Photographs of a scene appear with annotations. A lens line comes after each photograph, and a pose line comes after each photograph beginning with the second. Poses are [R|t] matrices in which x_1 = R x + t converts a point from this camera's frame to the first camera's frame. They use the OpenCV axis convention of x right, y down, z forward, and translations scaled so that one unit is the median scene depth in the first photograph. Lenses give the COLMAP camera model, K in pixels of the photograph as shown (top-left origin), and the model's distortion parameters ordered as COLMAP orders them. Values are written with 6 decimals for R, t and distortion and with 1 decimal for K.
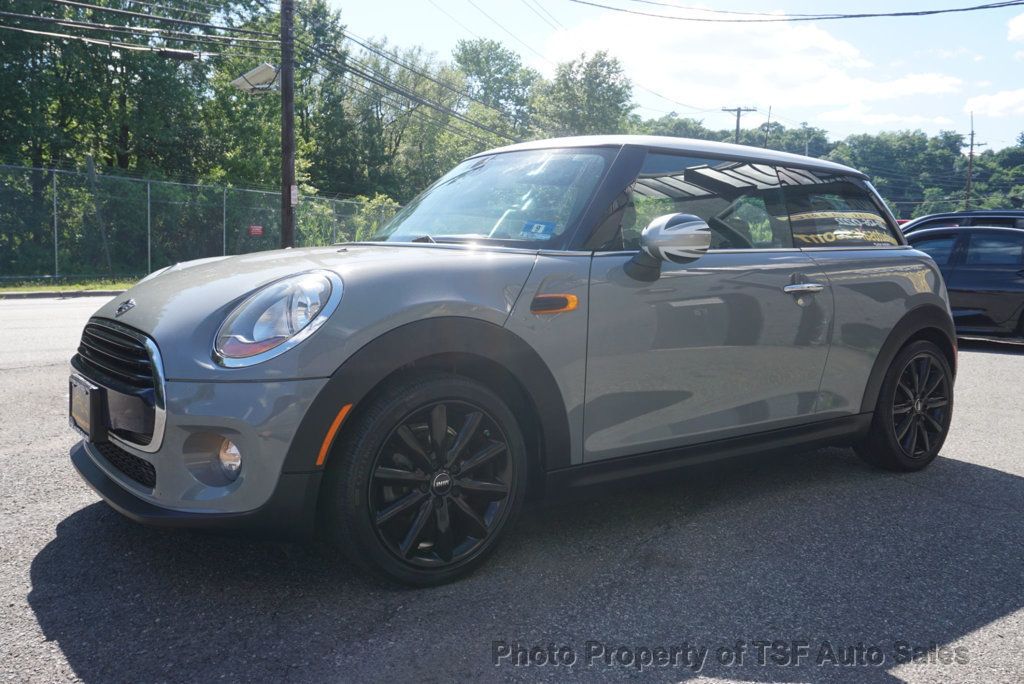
lens RADIAL K [[895.4, 0, 510.6], [0, 895.4, 347.5], [0, 0, 1]] dist [-0.031146, 0.082676]
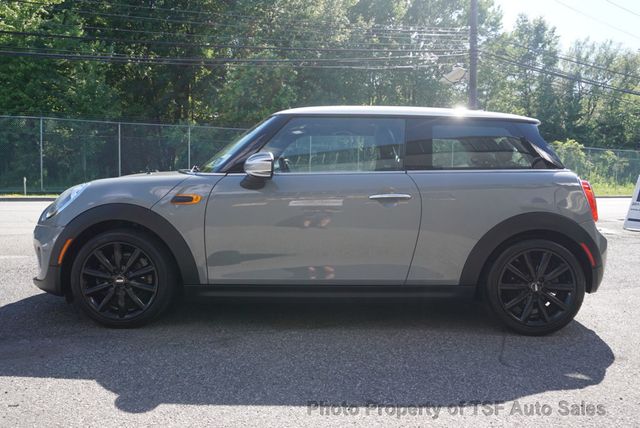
lens RADIAL K [[536.7, 0, 320.1], [0, 536.7, 212.9], [0, 0, 1]] dist [-0.037064, 0.041741]
pose [[0.791437, 0.038360, -0.610046, 0.694607], [-0.062968, 0.997836, -0.018947, -0.011145], [0.607999, 0.053409, 0.792139, 0.171104]]
